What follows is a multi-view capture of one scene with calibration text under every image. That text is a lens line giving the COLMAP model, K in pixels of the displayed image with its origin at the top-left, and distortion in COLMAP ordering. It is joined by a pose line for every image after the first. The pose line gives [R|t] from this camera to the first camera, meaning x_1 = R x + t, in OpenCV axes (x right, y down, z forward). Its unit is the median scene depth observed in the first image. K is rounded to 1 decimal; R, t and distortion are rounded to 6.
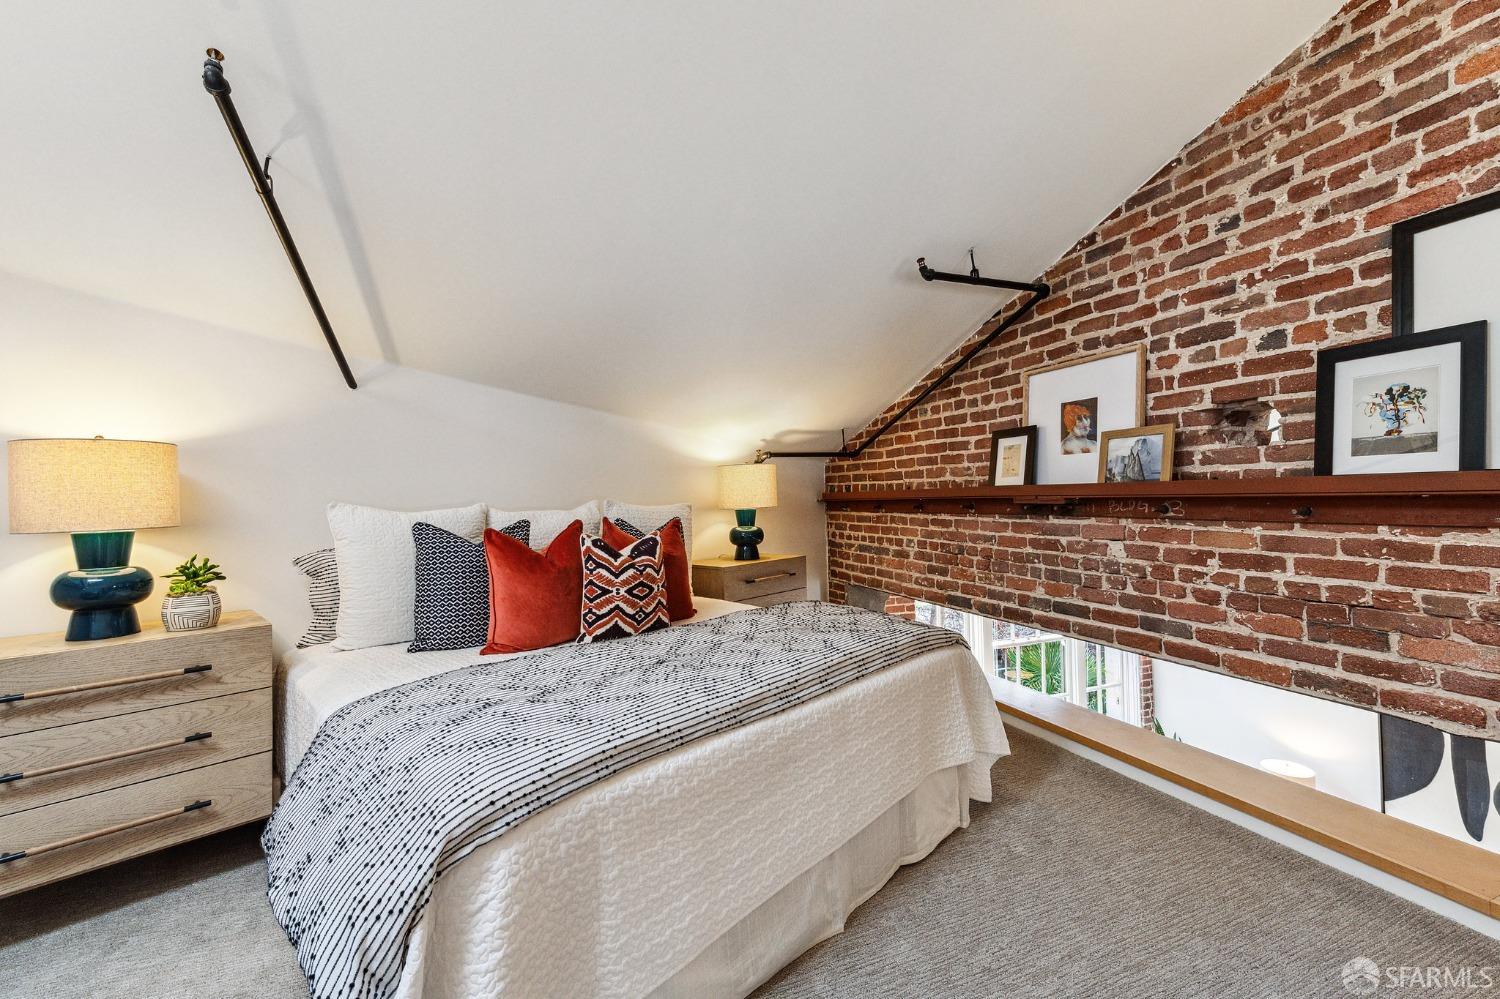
lens RADIAL K [[623.3, 0, 748.9], [0, 623.3, 495.0], [0, 0, 1]] dist [0.007254, 0.000114]
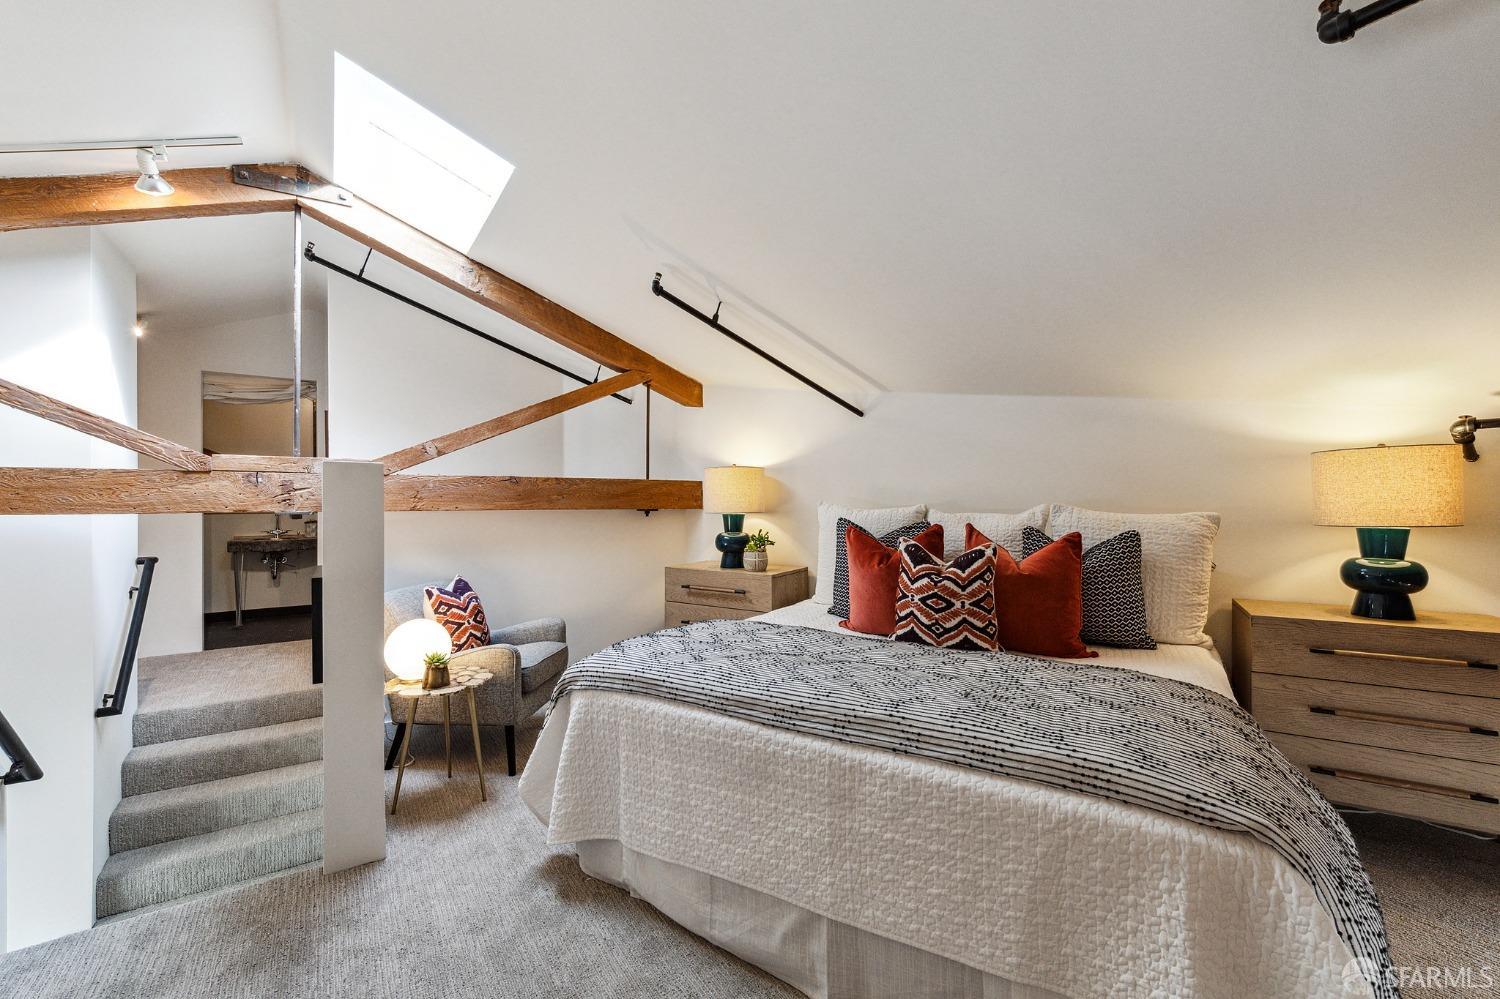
lens RADIAL K [[604.3, 0, 728.6], [0, 604.3, 499.8], [0, 0, 1]] dist [0.001591, 0.000036]
pose [[0.207875, 0.027706, -0.977763, 0.944354], [0.001175, 0.999591, 0.028574, -0.044496], [0.978155, -0.007088, 0.207757, 0.704525]]
